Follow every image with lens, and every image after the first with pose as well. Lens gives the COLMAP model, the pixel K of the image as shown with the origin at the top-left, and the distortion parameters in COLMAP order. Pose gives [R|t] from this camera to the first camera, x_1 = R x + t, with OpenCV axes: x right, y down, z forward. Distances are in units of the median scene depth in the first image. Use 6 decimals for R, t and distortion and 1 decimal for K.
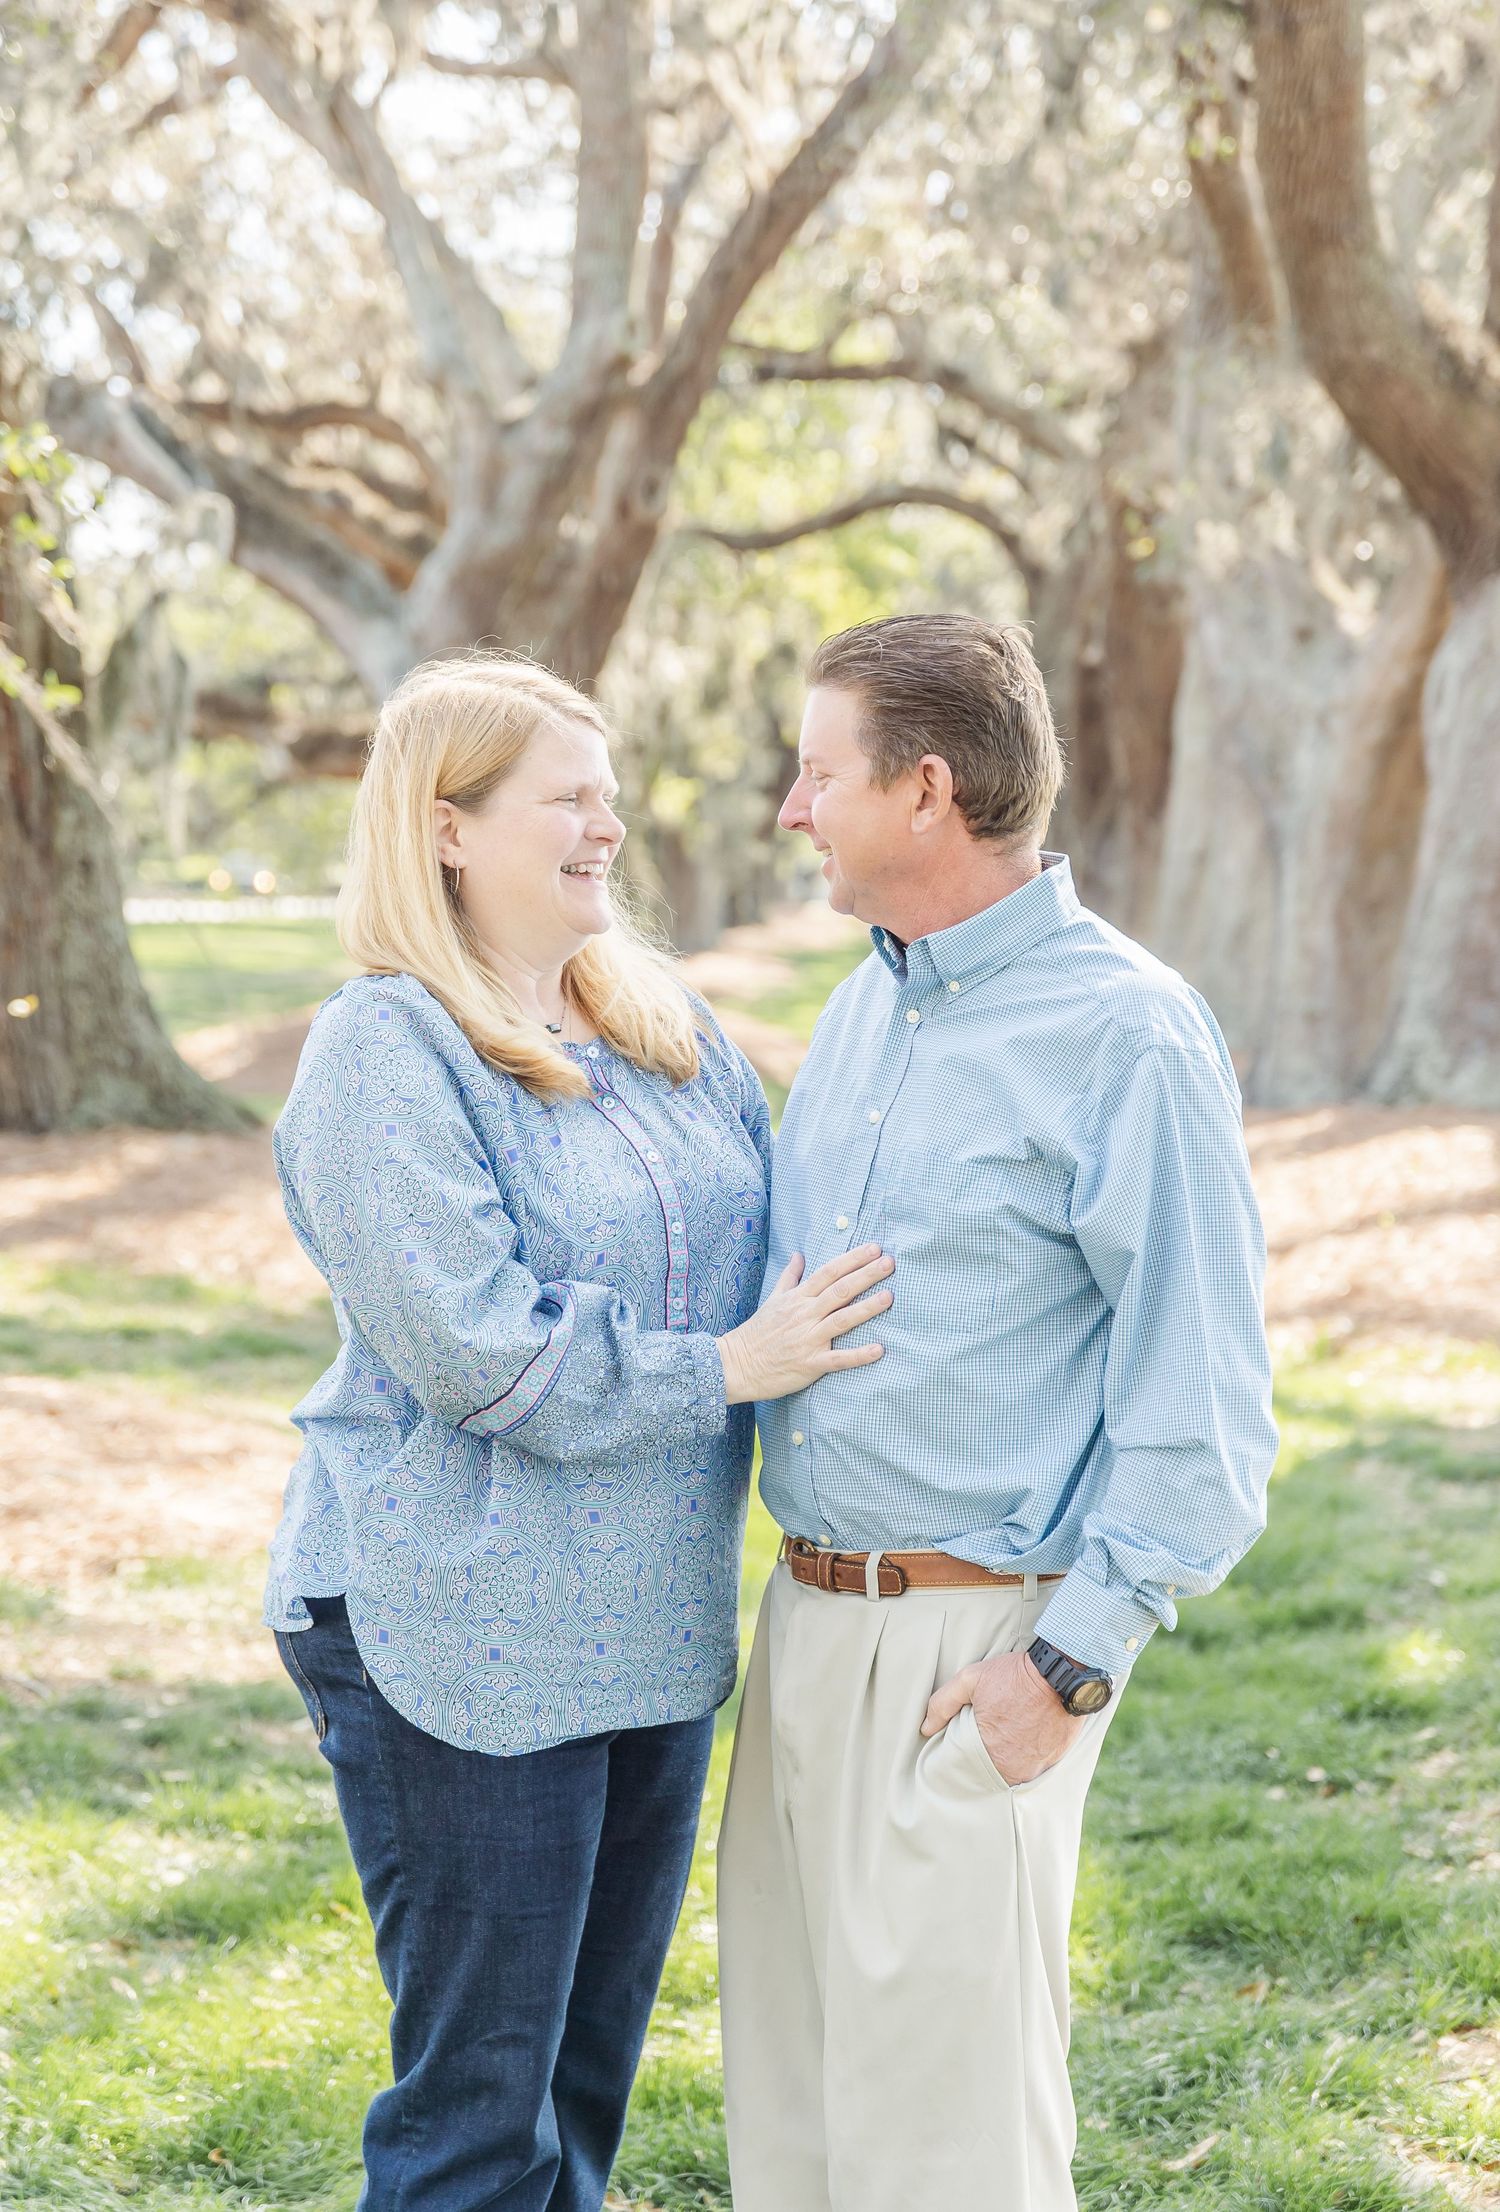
lens RADIAL K [[5033.6, 0, 822.6], [0, 5033.6, 1100.9], [0, 0, 1]] dist [-0.214406, 0.115980]
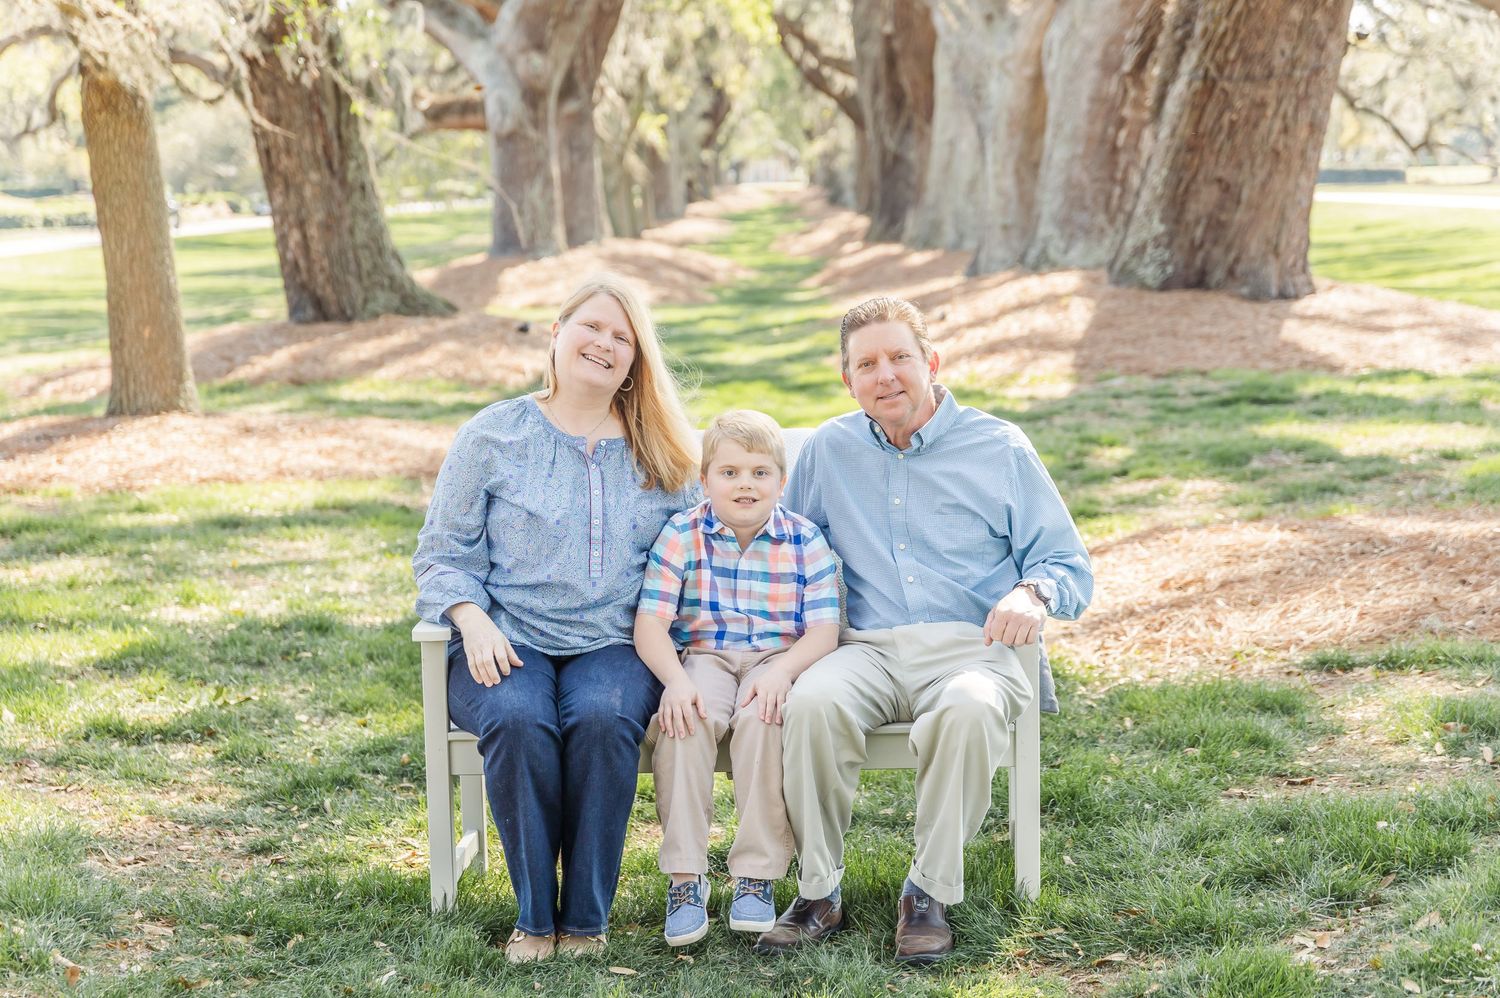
lens RADIAL K [[3237.4, 0, 707.1], [0, 3237.4, 496.7], [0, 0, 1]] dist [-0.217491, -0.077046]
pose [[0.997771, -0.063718, -0.019848, 0.006437], [0.064747, 0.996306, 0.056403, 0.008264], [0.016181, -0.057563, 0.998211, -0.194543]]
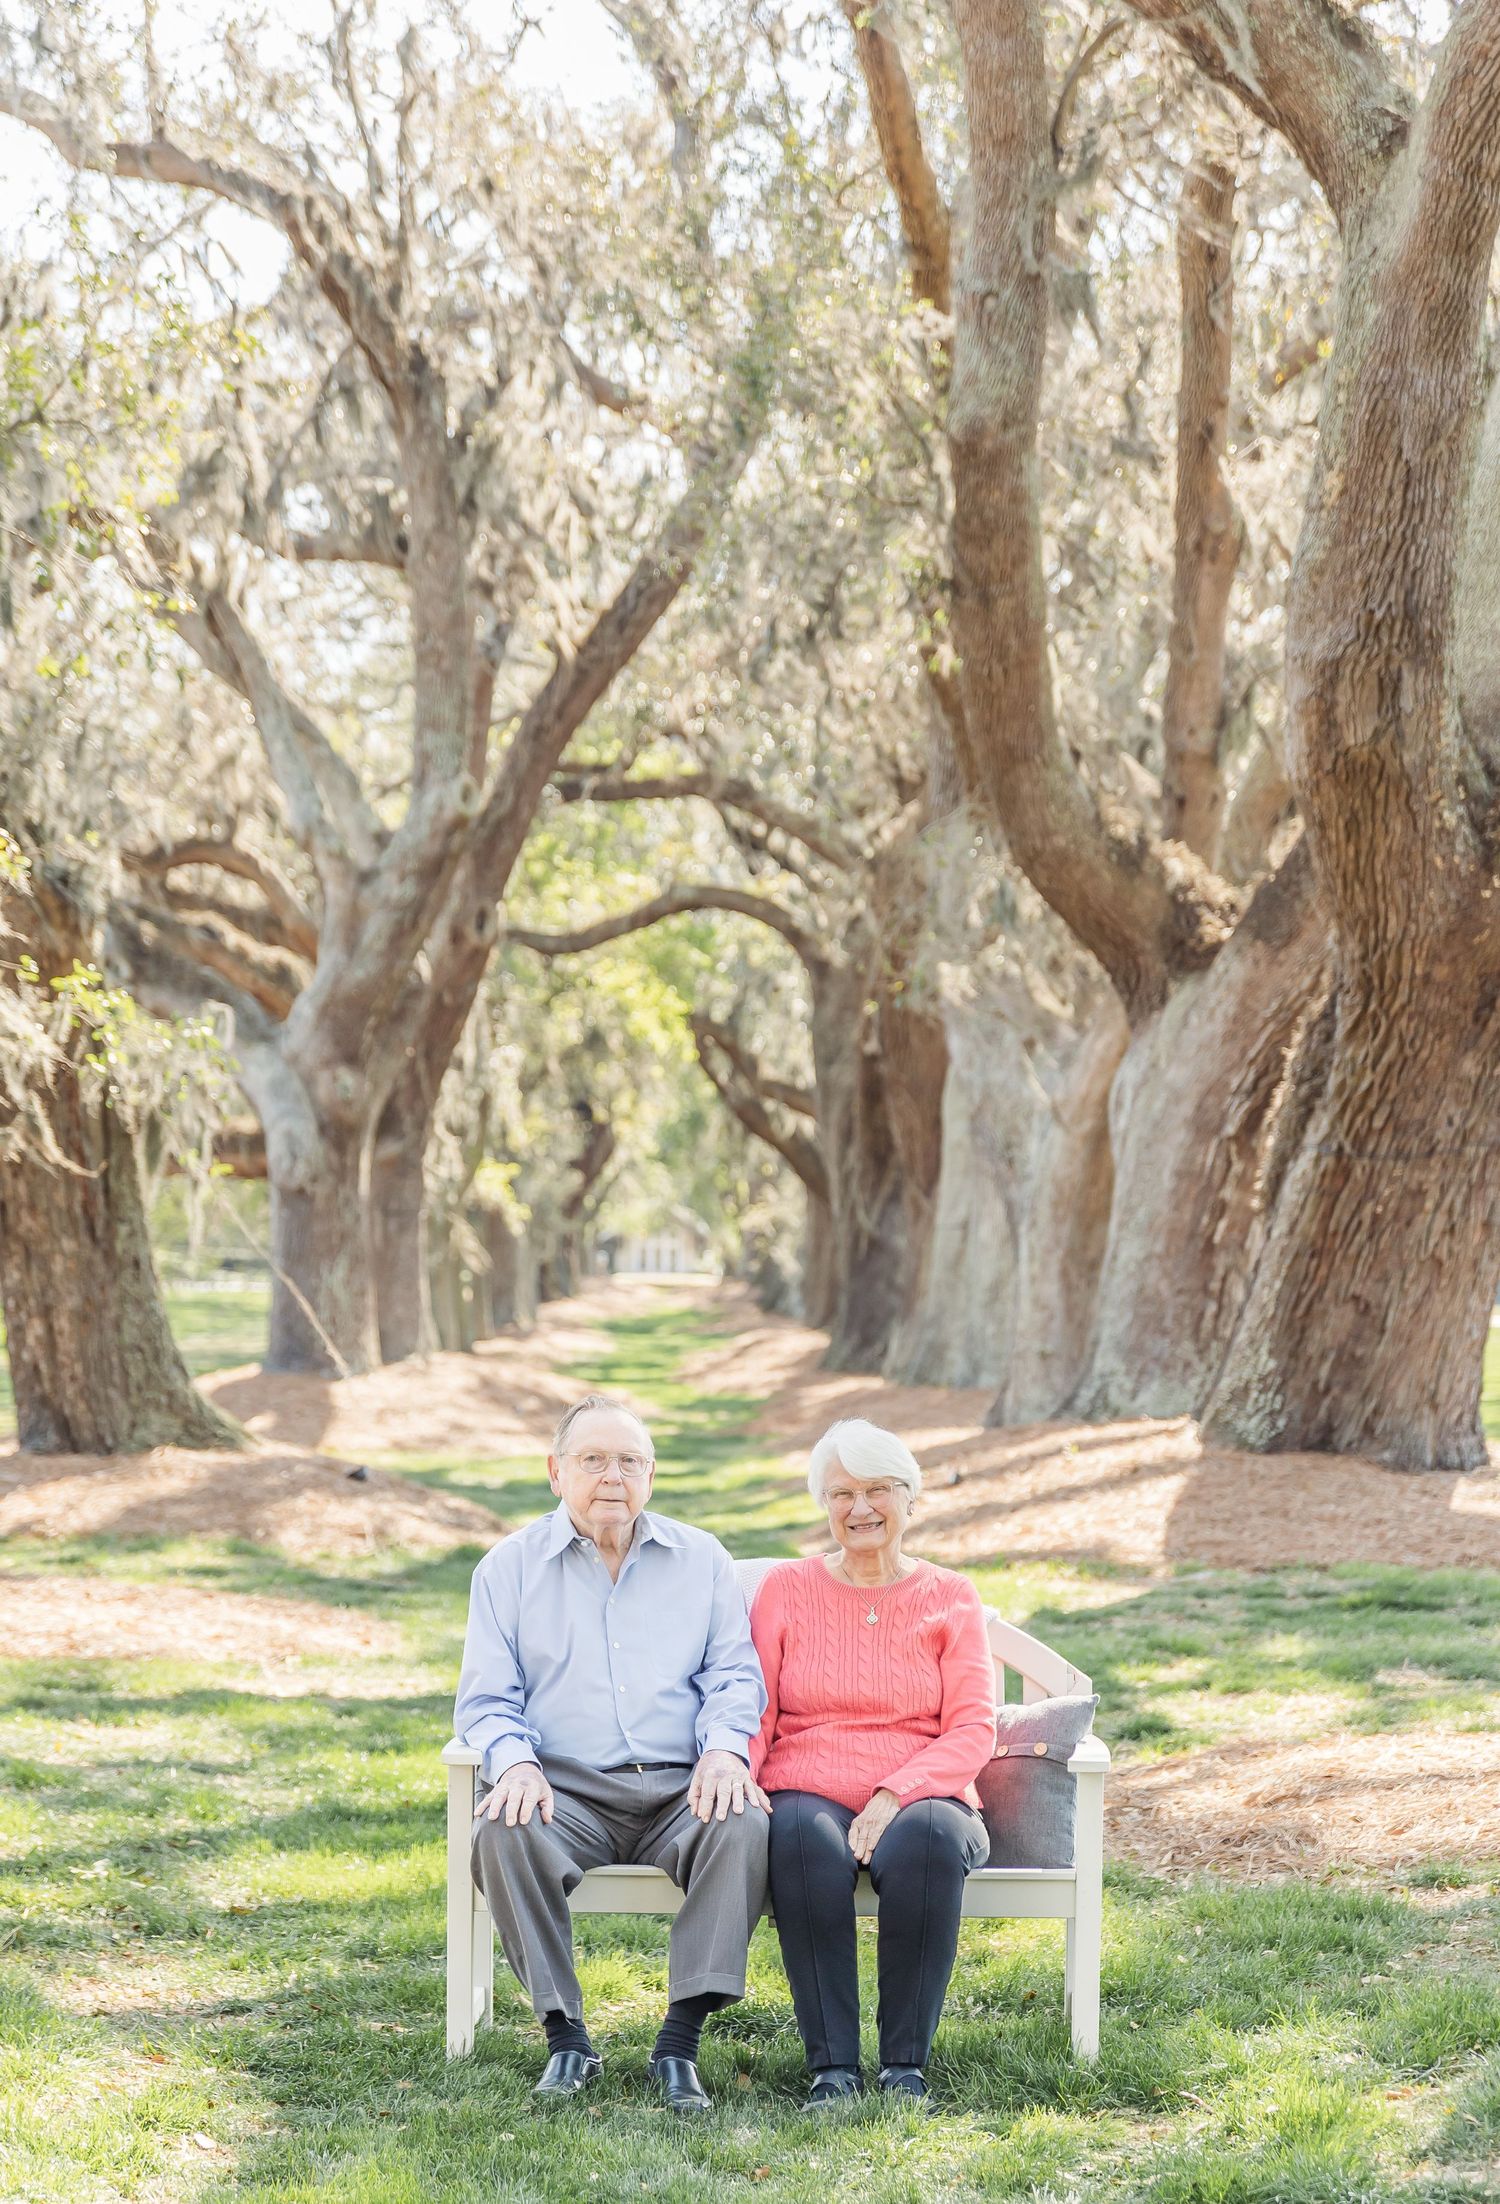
lens RADIAL K [[5259.1, 0, 700.1], [0, 5259.1, 1105.5], [0, 0, 1]] dist [-0.212594, -0.220516]
pose [[0.999528, -0.026650, 0.015296, -0.005421], [0.027663, 0.997141, -0.070319, 0.010890], [-0.013379, 0.070709, 0.997407, -0.308586]]
